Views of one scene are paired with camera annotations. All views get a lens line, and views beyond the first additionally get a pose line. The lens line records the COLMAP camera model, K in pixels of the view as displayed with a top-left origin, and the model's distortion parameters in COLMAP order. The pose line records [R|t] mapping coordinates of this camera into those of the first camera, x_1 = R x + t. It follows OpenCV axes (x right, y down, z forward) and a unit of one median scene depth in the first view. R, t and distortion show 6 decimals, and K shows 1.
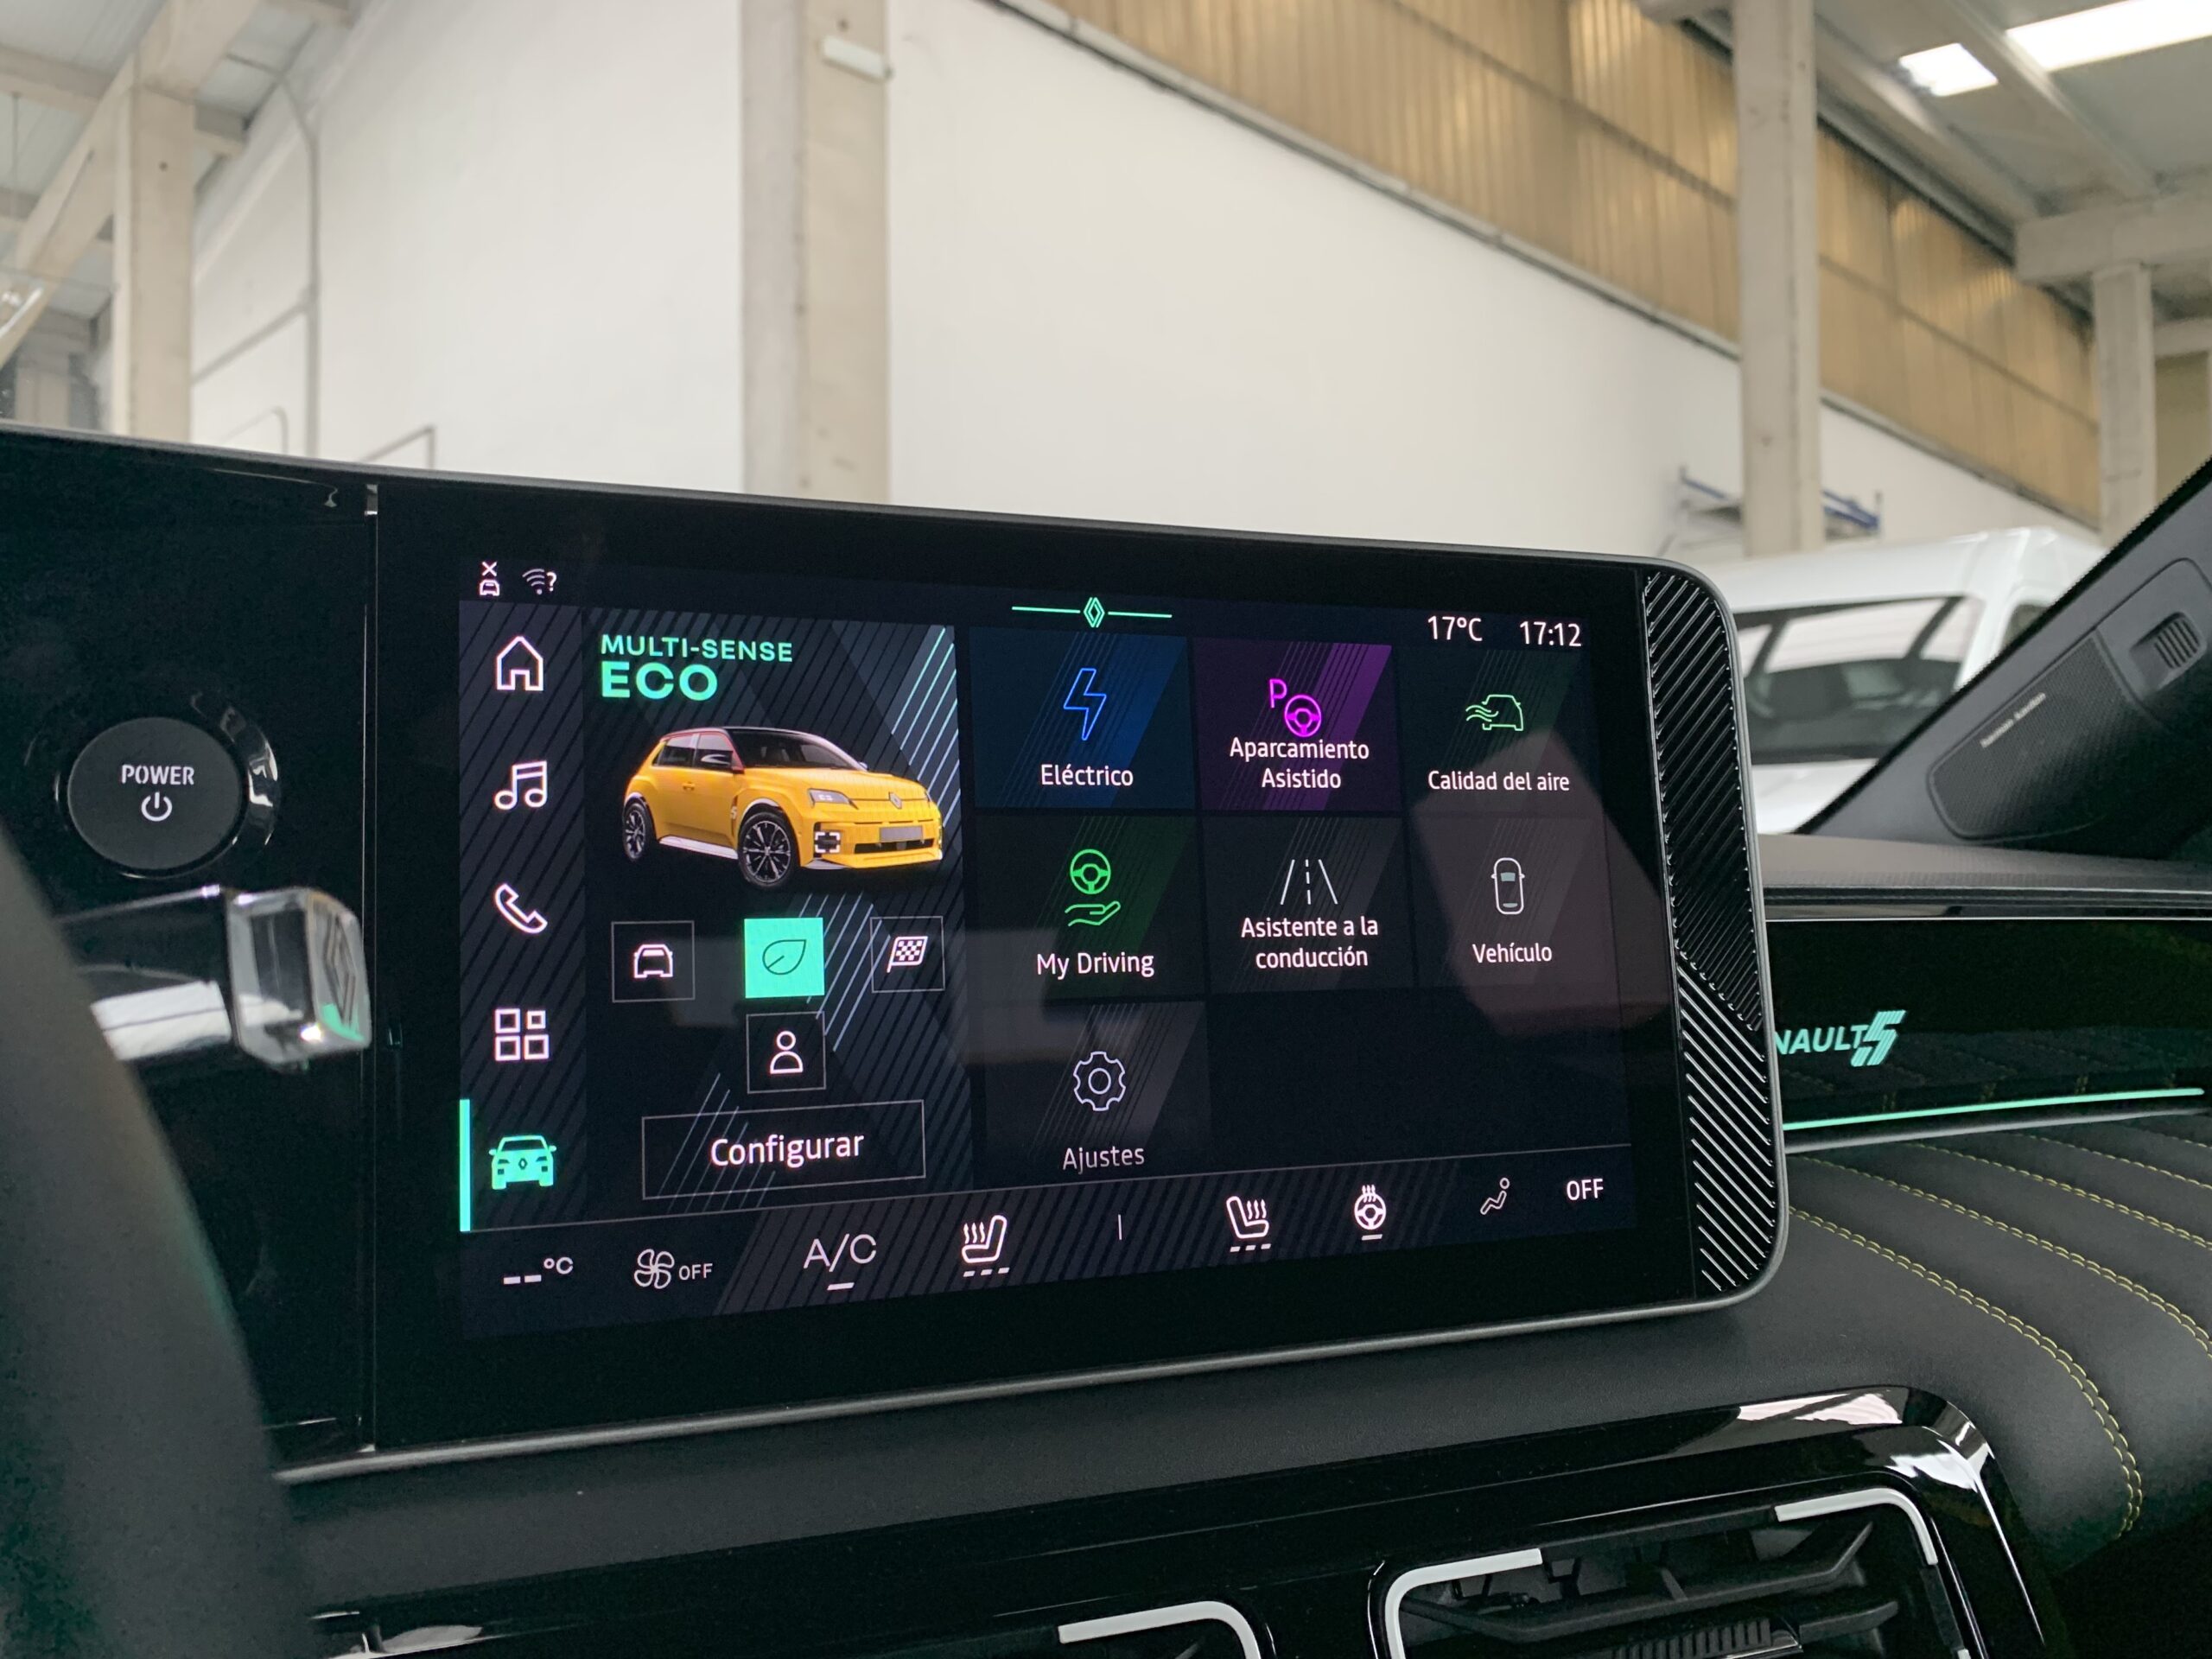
lens RADIAL K [[1698.1, 0, 1086.7], [0, 1698.1, 847.0], [0, 0, 1]] dist [0.027000, -0.019778]
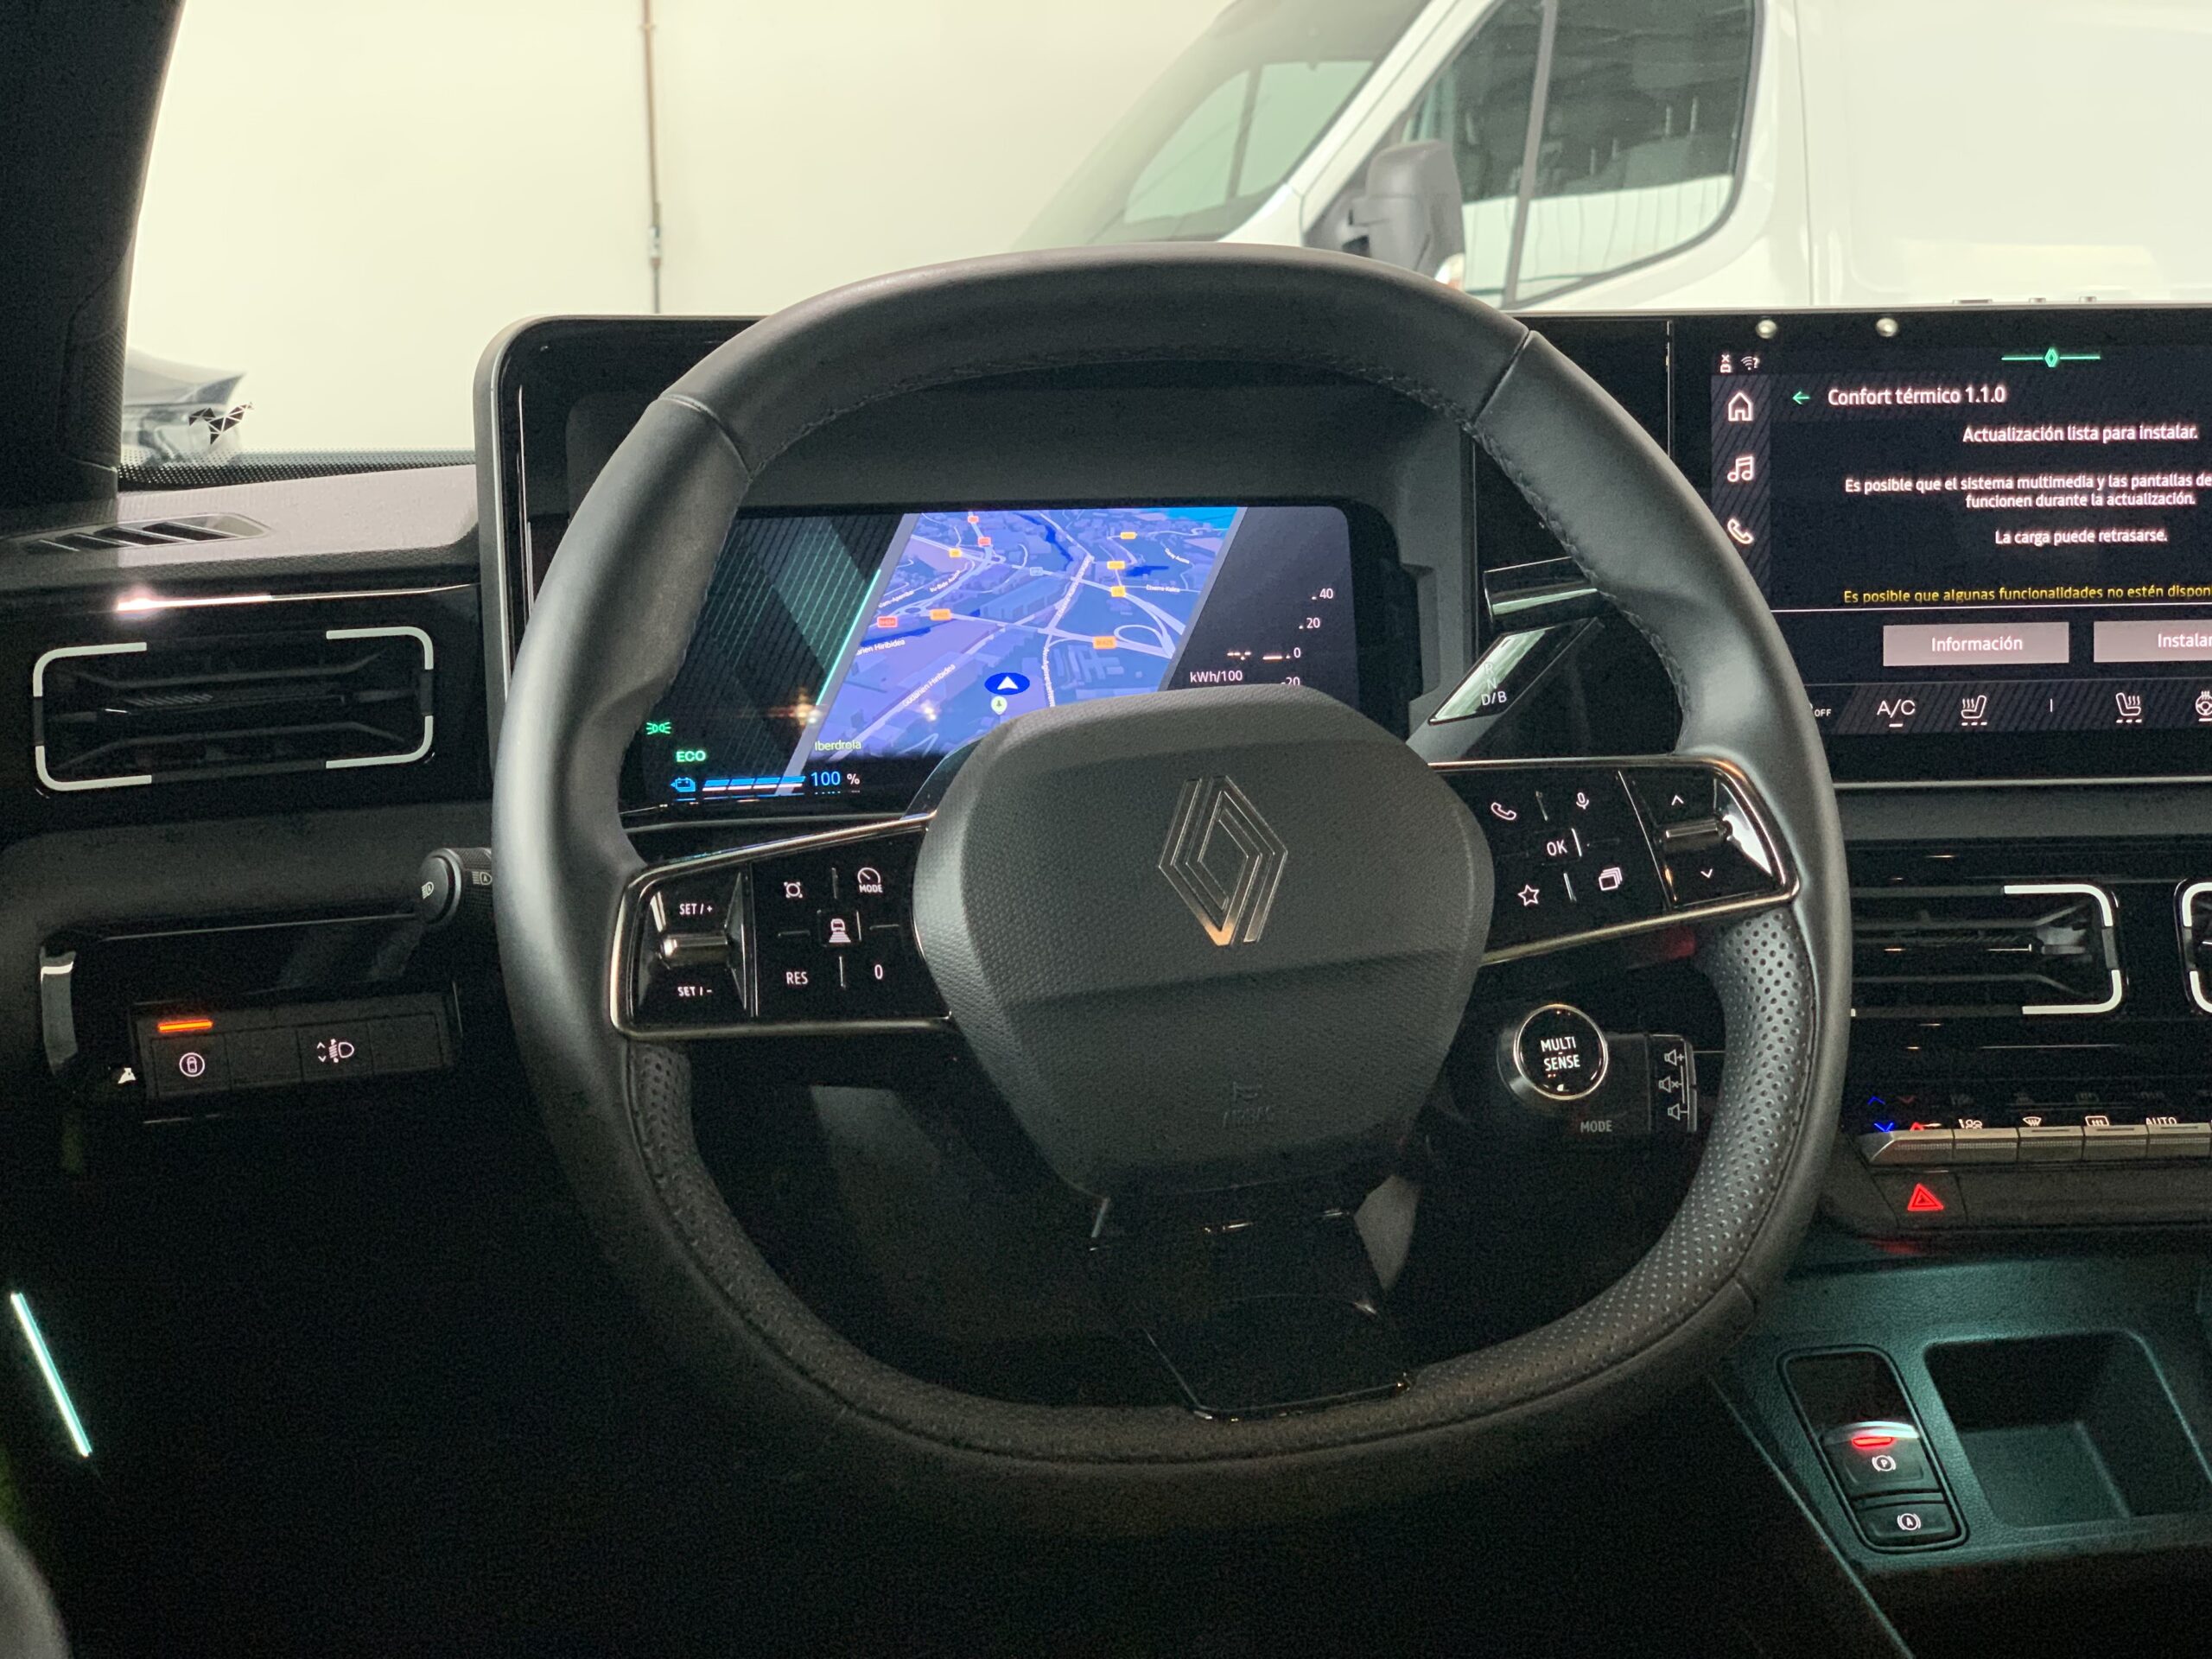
lens RADIAL K [[3328.5, 0, 1102.1], [0, 3328.5, 826.4], [0, 0, 1]] dist [0.048987, 0.000000]
pose [[0.944978, 0.042397, -0.324375, 0.213295], [0.012665, 0.986081, 0.165781, -0.241489], [0.326888, -0.160768, 0.931288, -2.545404]]
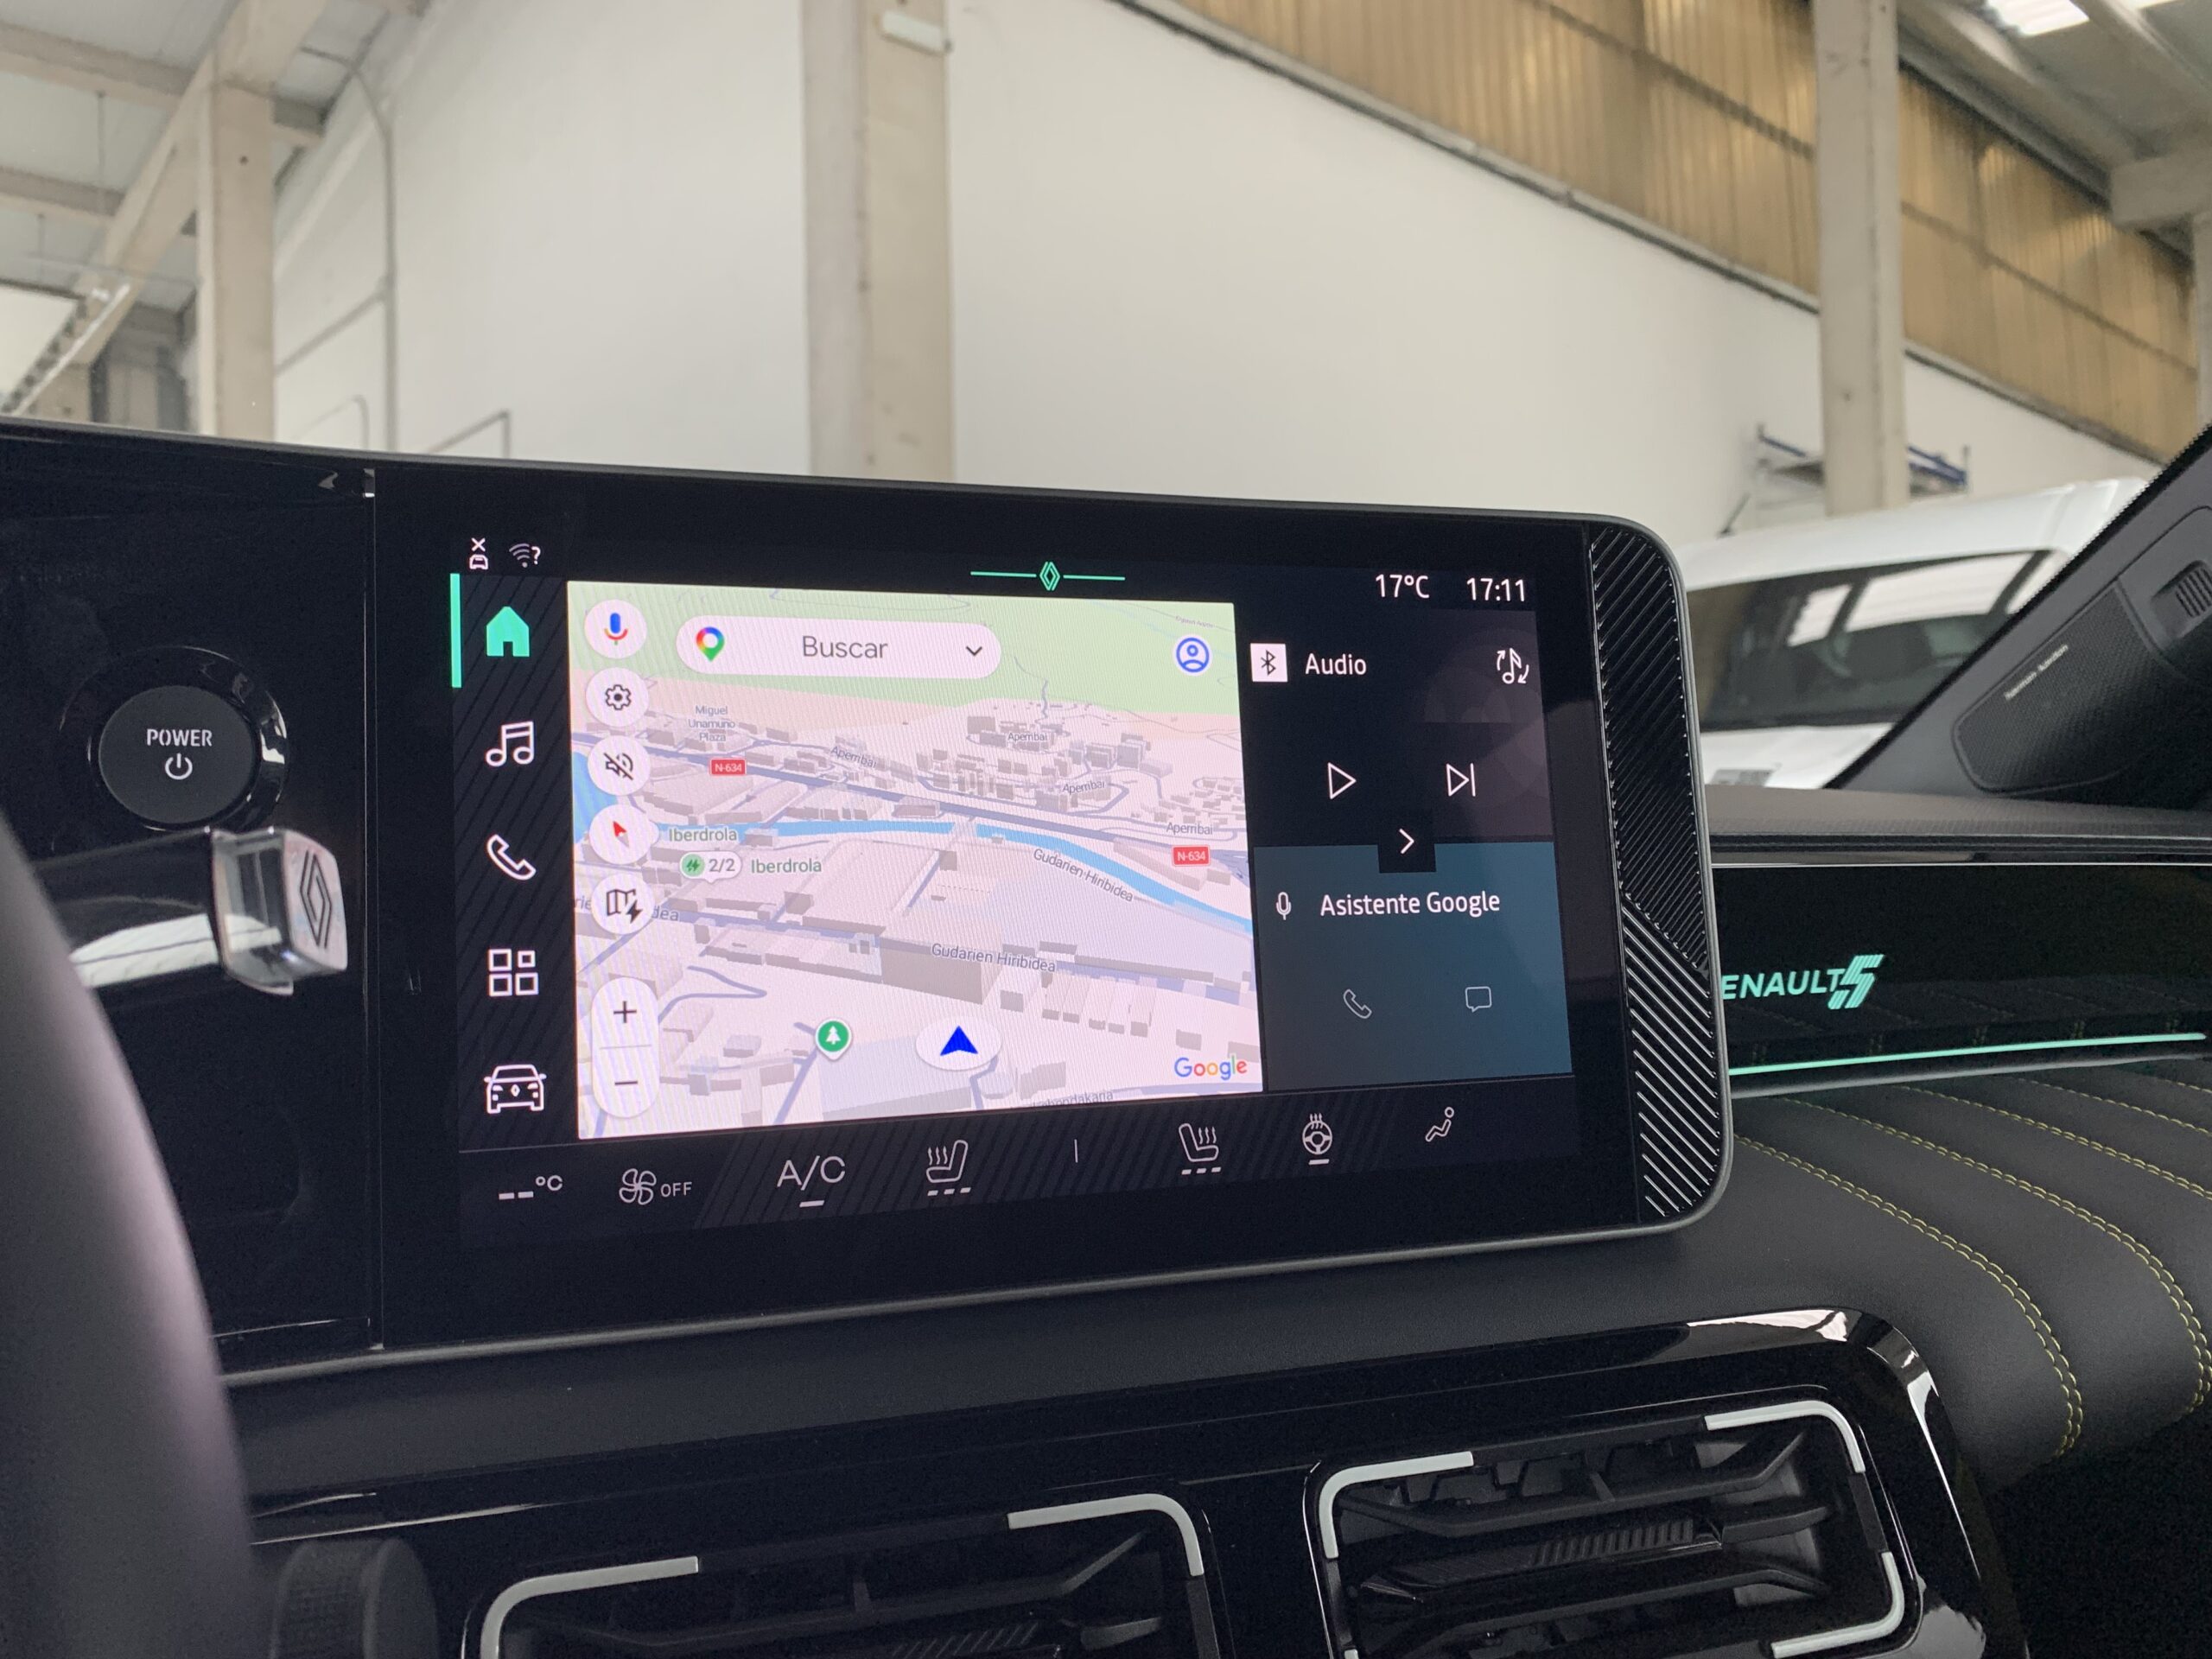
lens RADIAL K [[1698.1, 0, 1090.2], [0, 1698.1, 847.7], [0, 0, 1]] dist [0.027000, -0.019778]
pose [[0.999051, -0.010768, -0.042200, 0.071424], [0.011454, 0.999806, 0.016055, 0.014470], [0.042019, -0.016523, 0.998980, -0.061263]]
